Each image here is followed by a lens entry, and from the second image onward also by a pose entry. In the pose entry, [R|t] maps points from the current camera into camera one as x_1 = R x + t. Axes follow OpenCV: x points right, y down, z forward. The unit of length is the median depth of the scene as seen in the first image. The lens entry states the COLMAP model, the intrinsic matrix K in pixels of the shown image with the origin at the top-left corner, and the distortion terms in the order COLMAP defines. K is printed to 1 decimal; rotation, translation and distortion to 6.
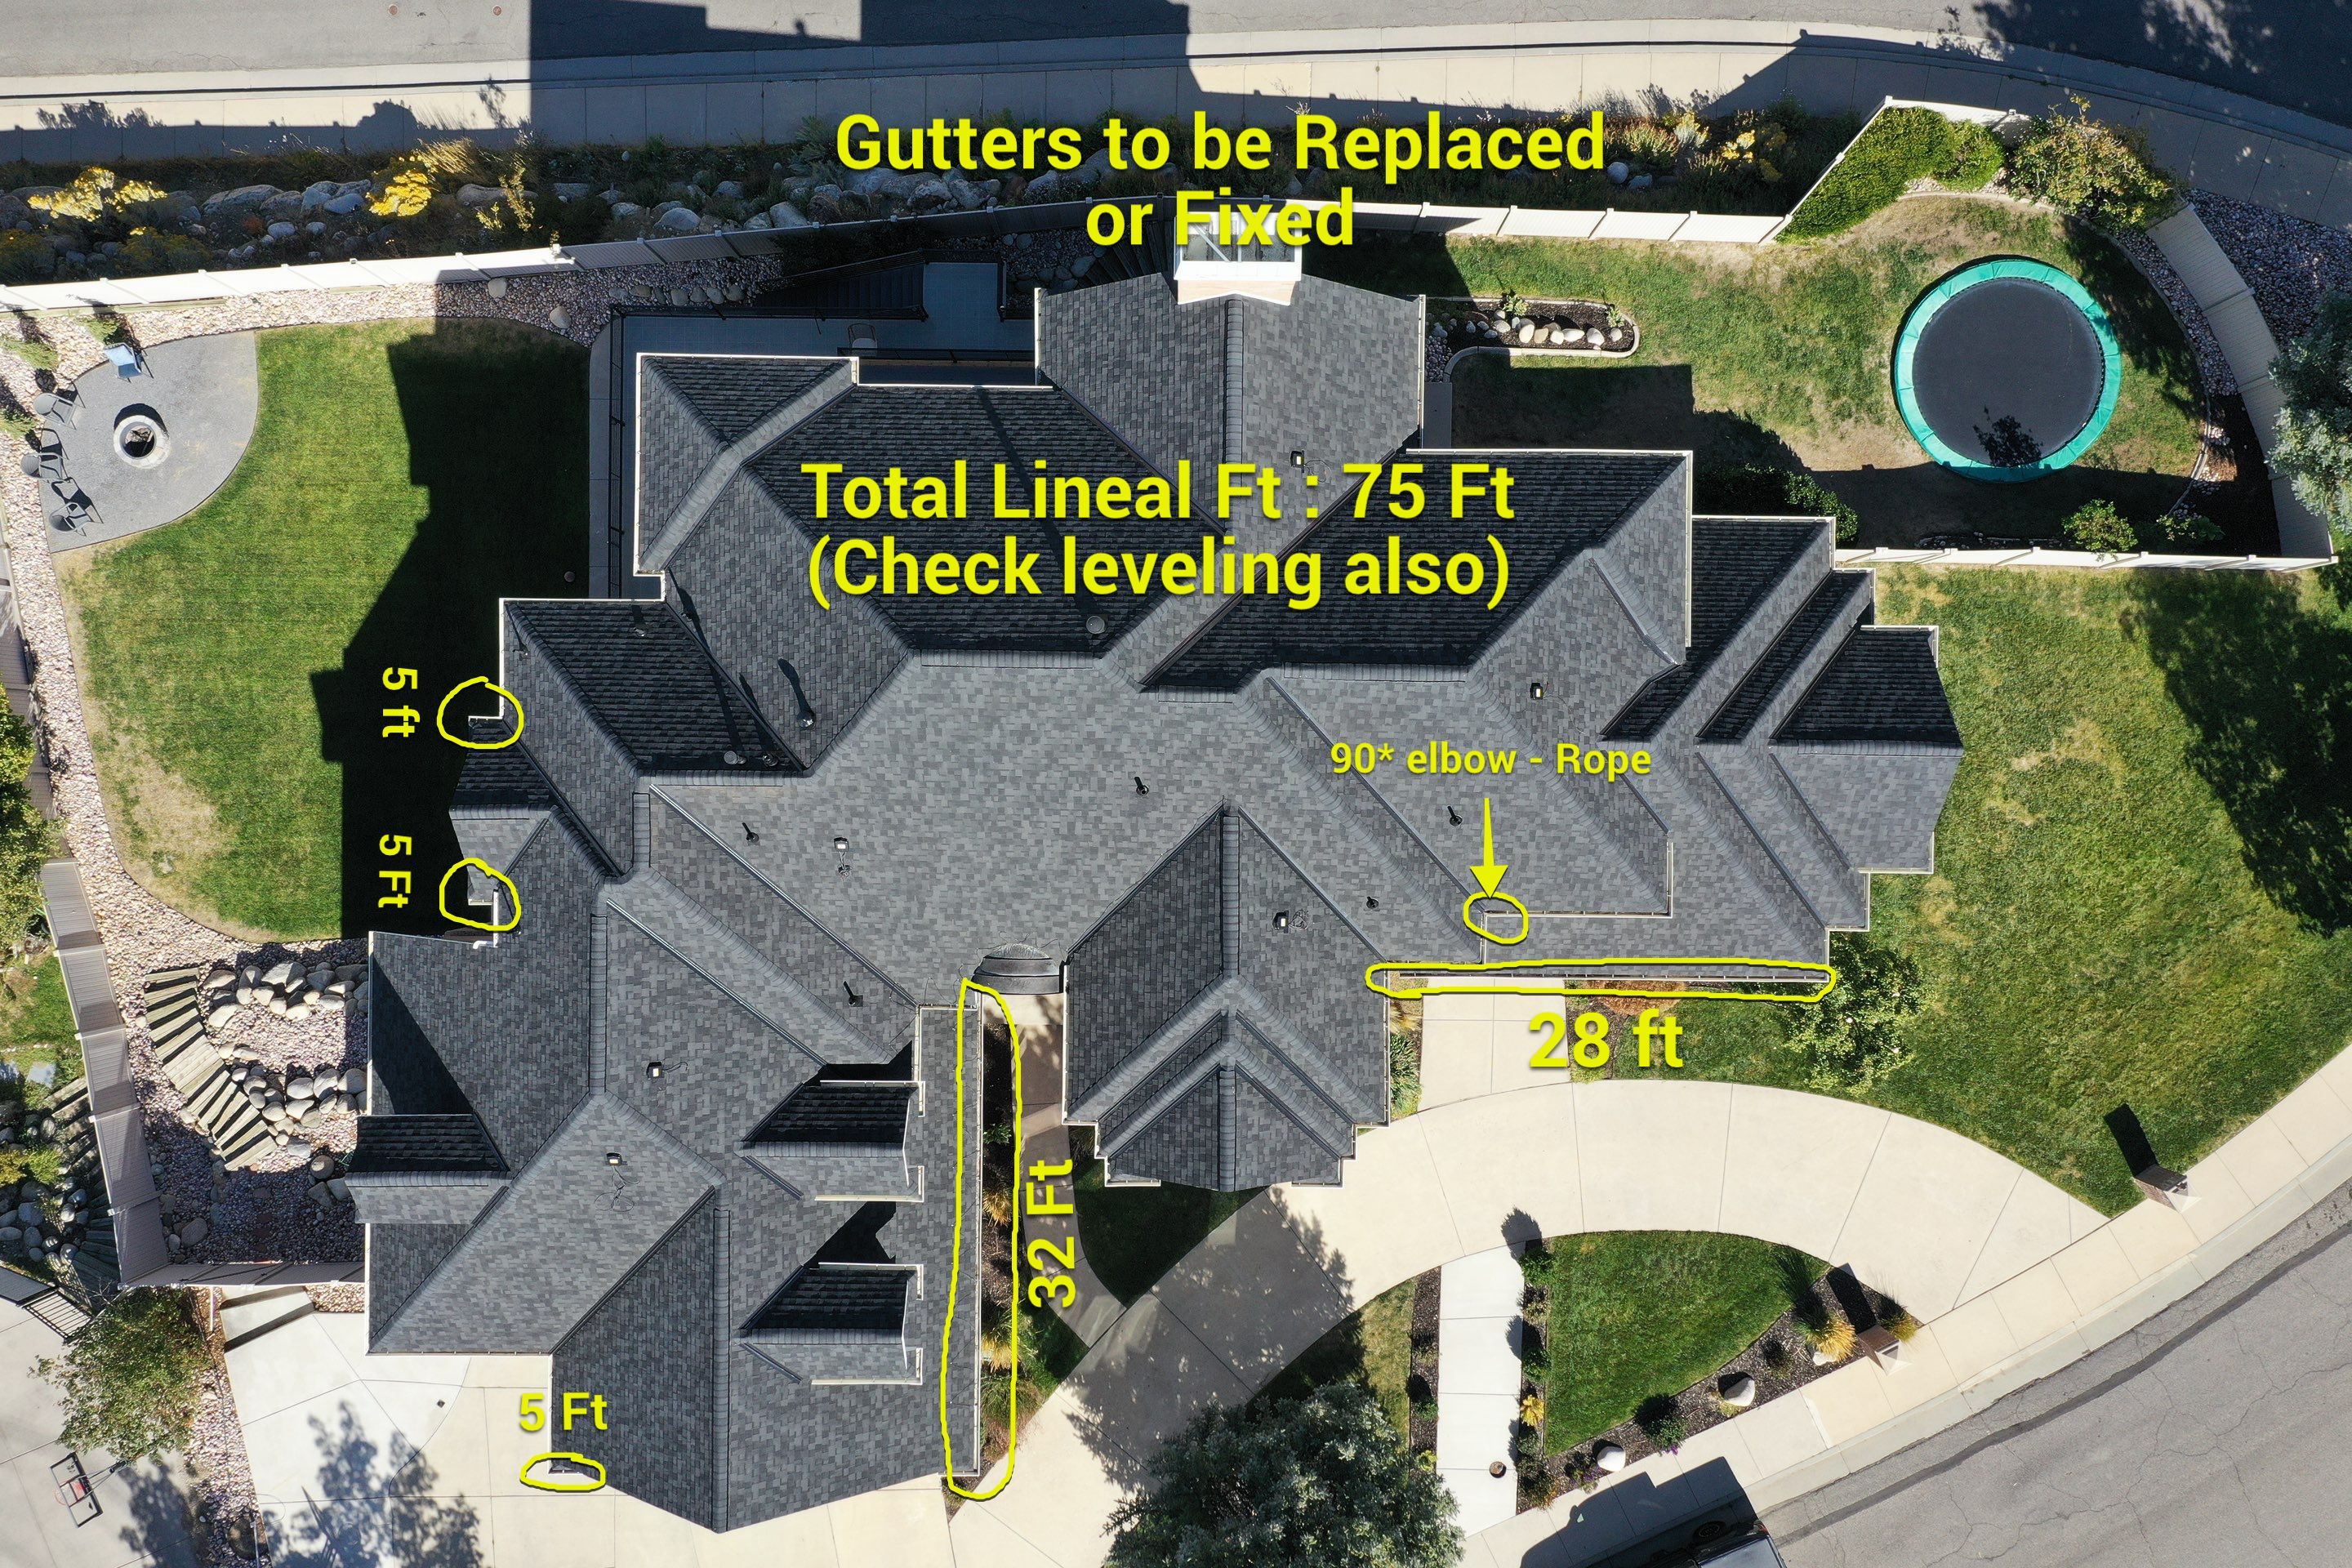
lens RADIAL K [[1869.4, 0, 1174.1], [0, 1869.4, 795.3], [0, 0, 1]] dist [0.012650, 0.018861]
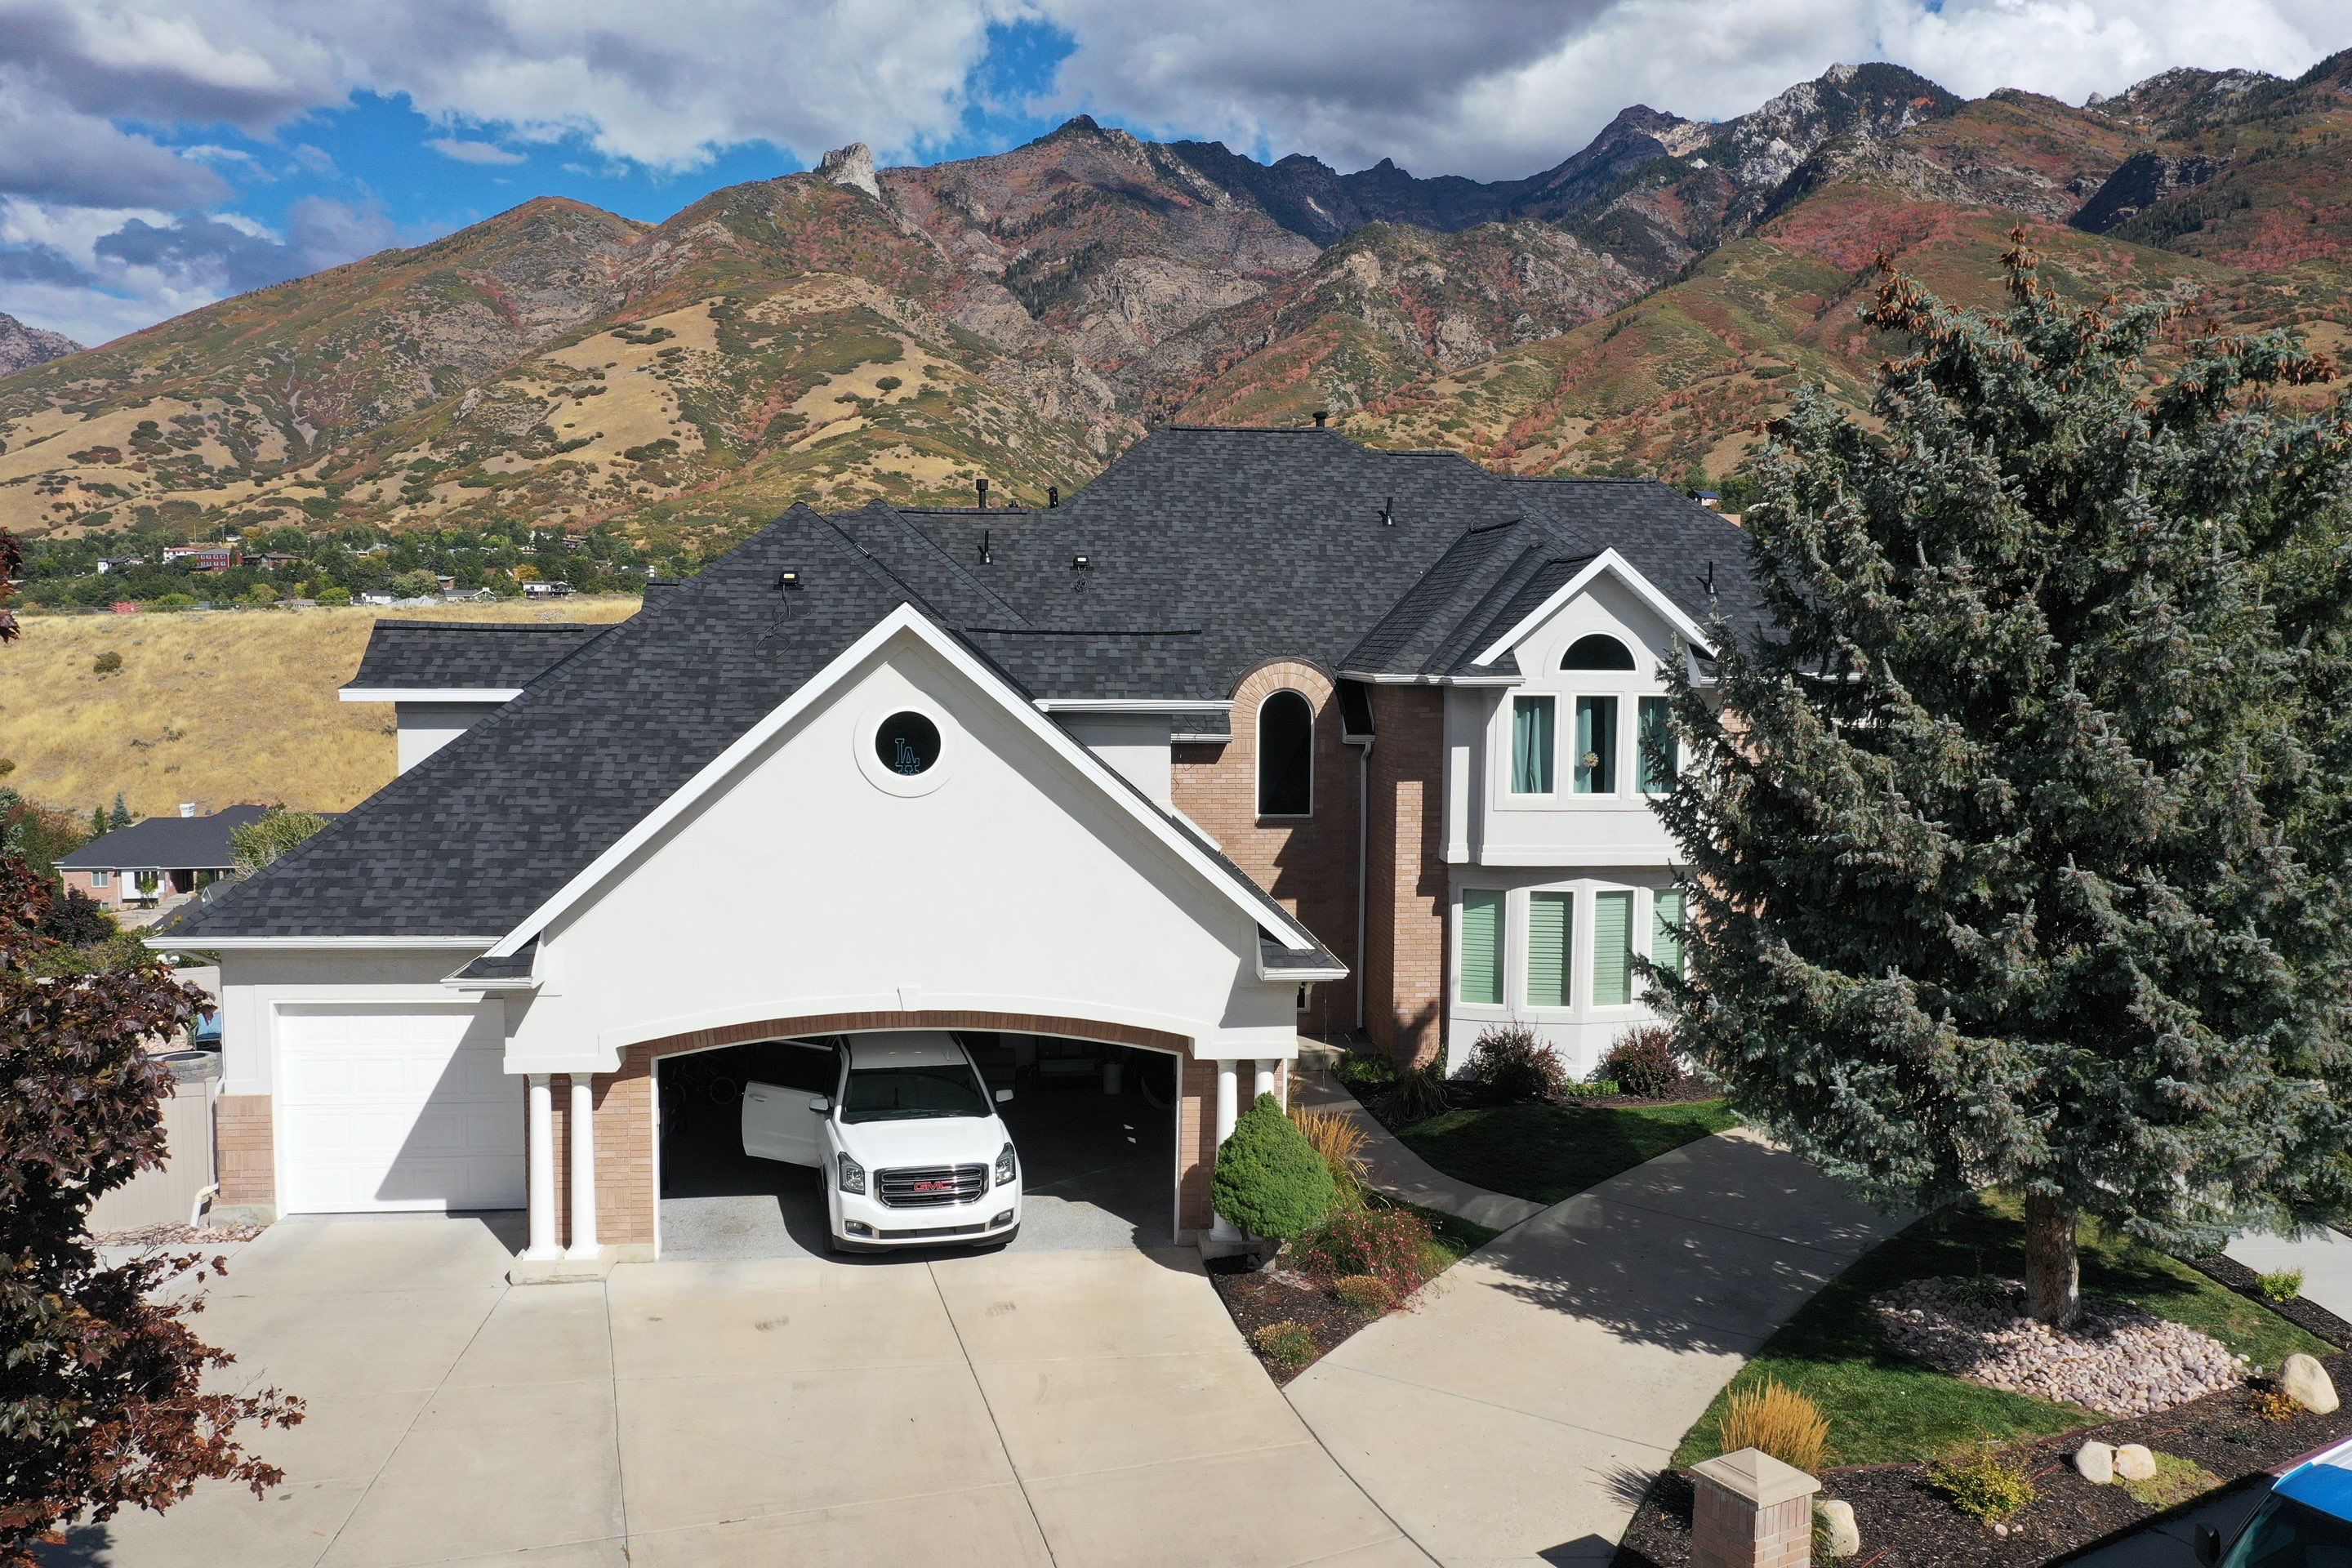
lens RADIAL K [[1869.4, 0, 1174.1], [0, 1869.4, 795.3], [0, 0, 1]] dist [0.012650, 0.018861]
pose [[0.994265, 0.003546, 0.106885, -0.187408], [0.106368, 0.070706, -0.991810, 0.780539], [-0.011074, 0.997491, 0.069923, 0.852331]]
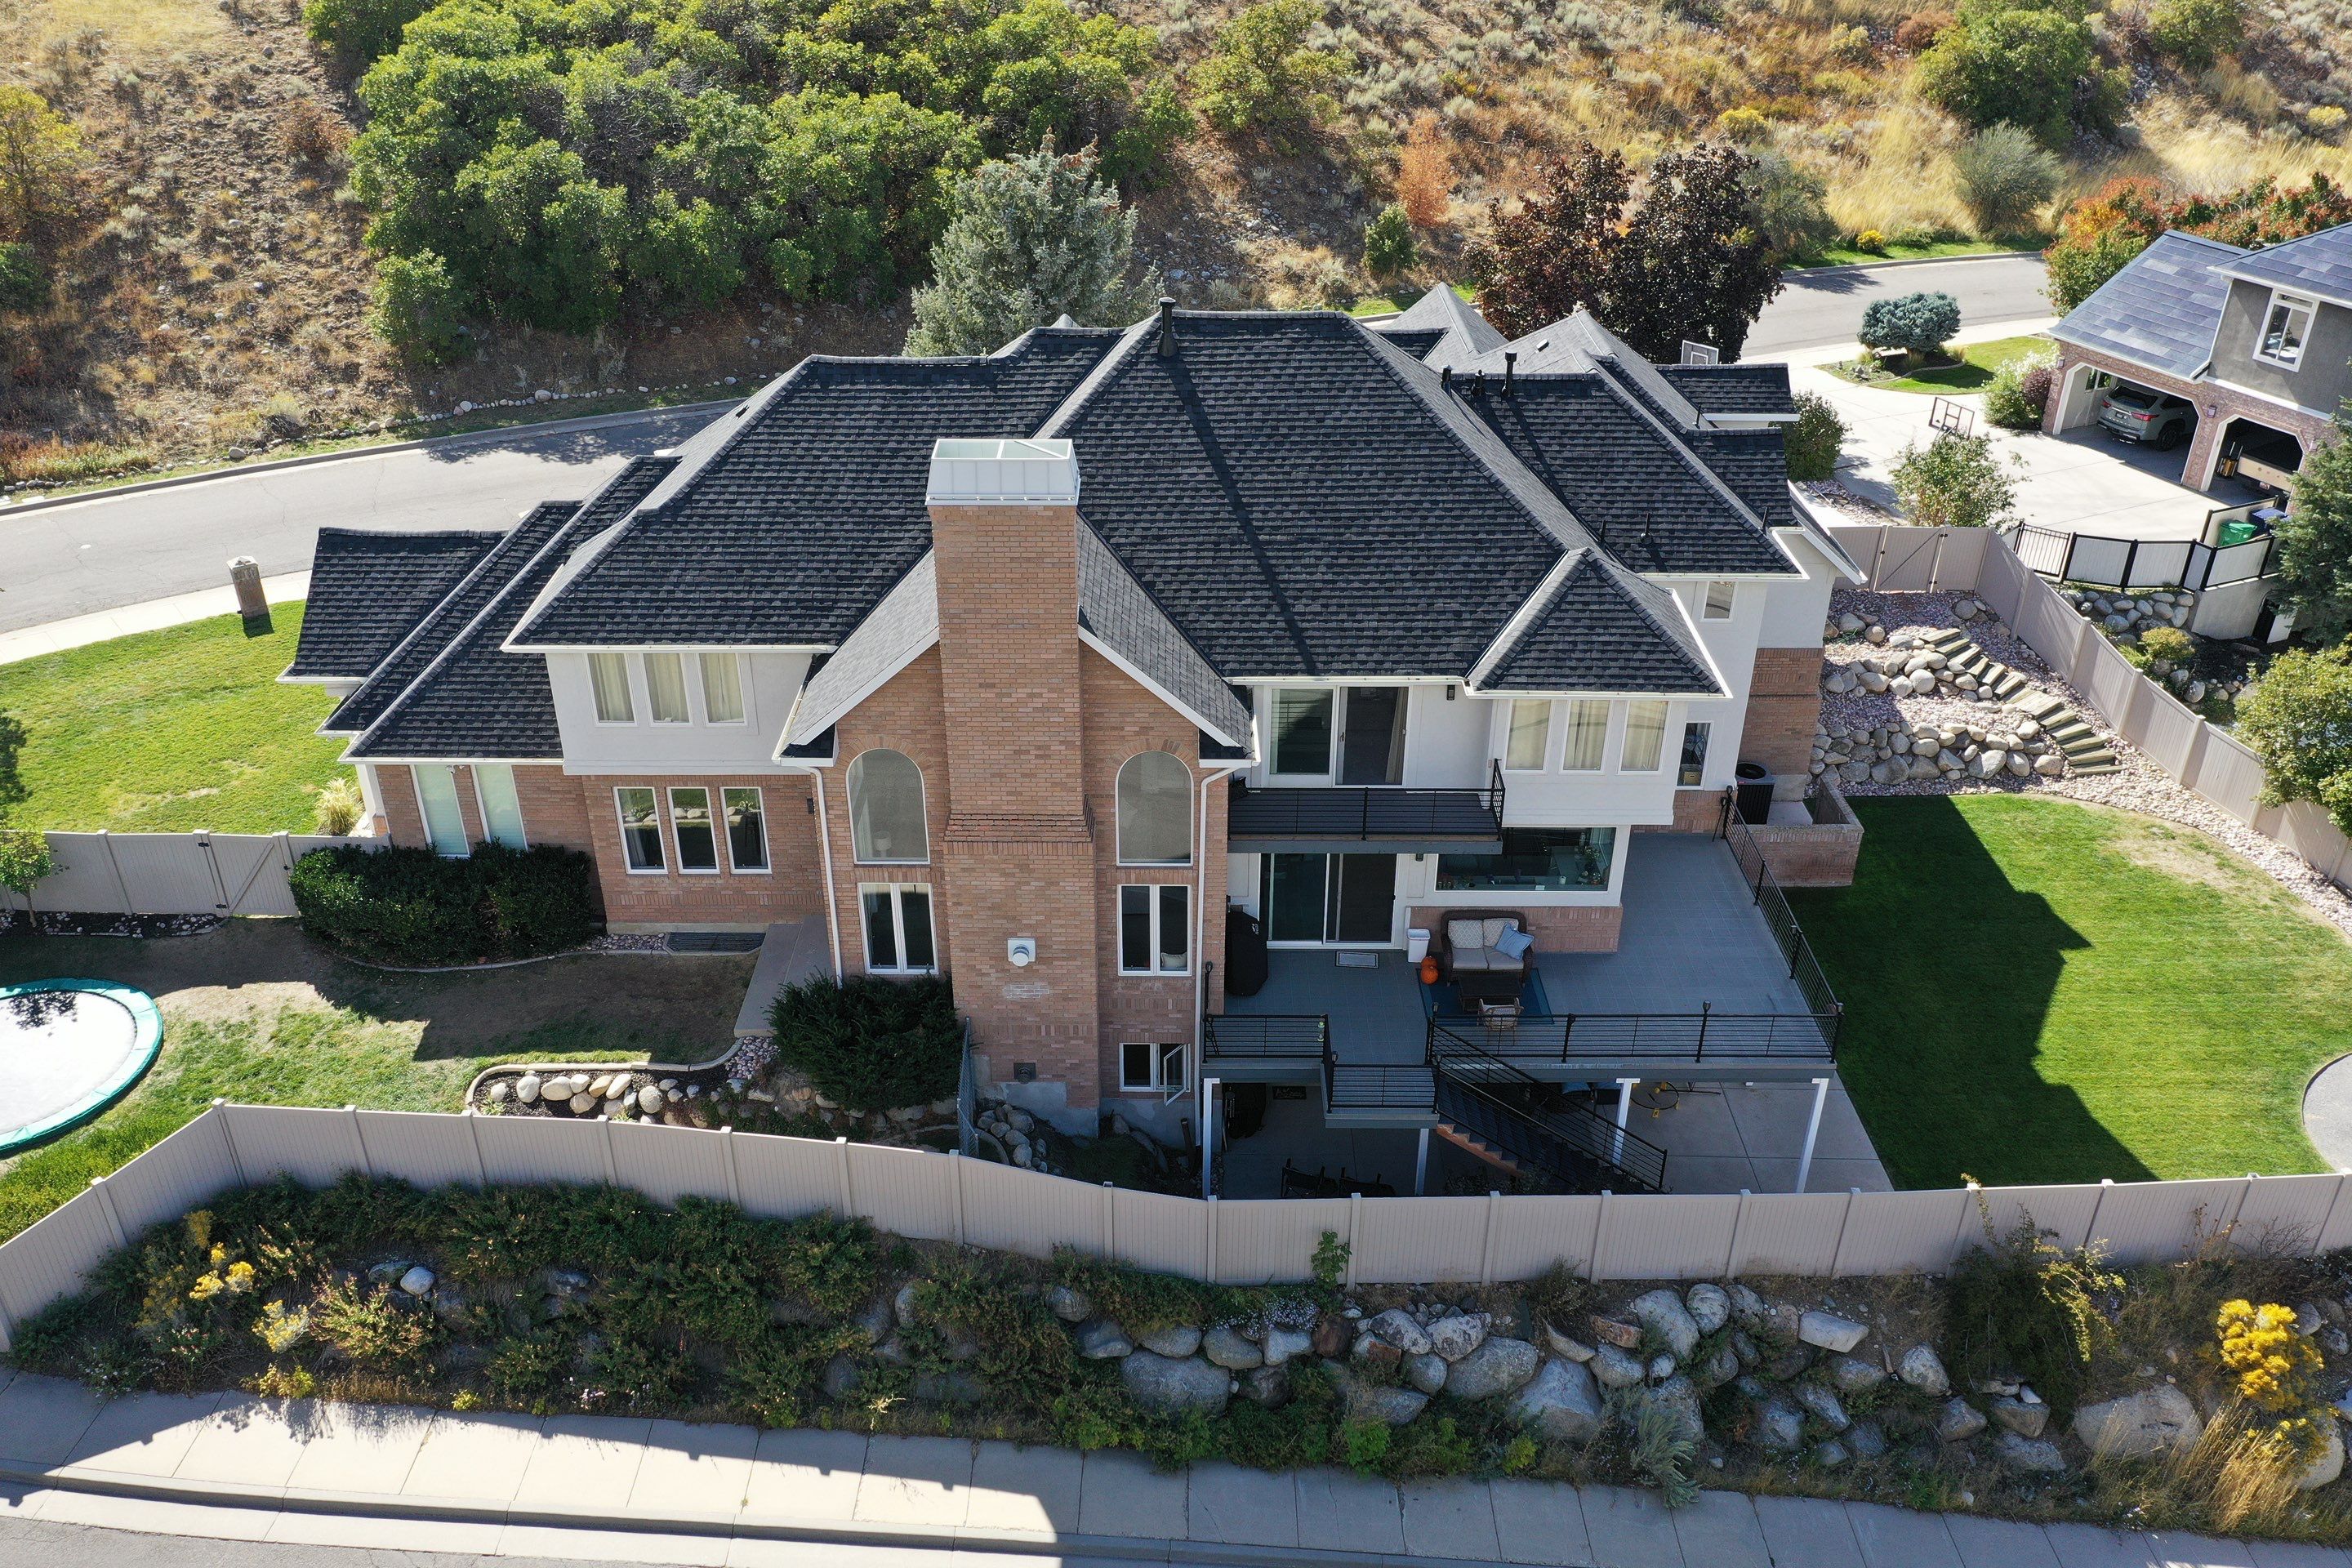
lens RADIAL K [[1869.4, 0, 1174.1], [0, 1869.4, 795.3], [0, 0, 1]] dist [0.012650, 0.018861]
pose [[-0.999952, 0.009190, -0.003420, -0.030811], [-0.007578, -0.502903, 0.864310, -0.833758], [0.006223, 0.864294, 0.502948, 0.527534]]
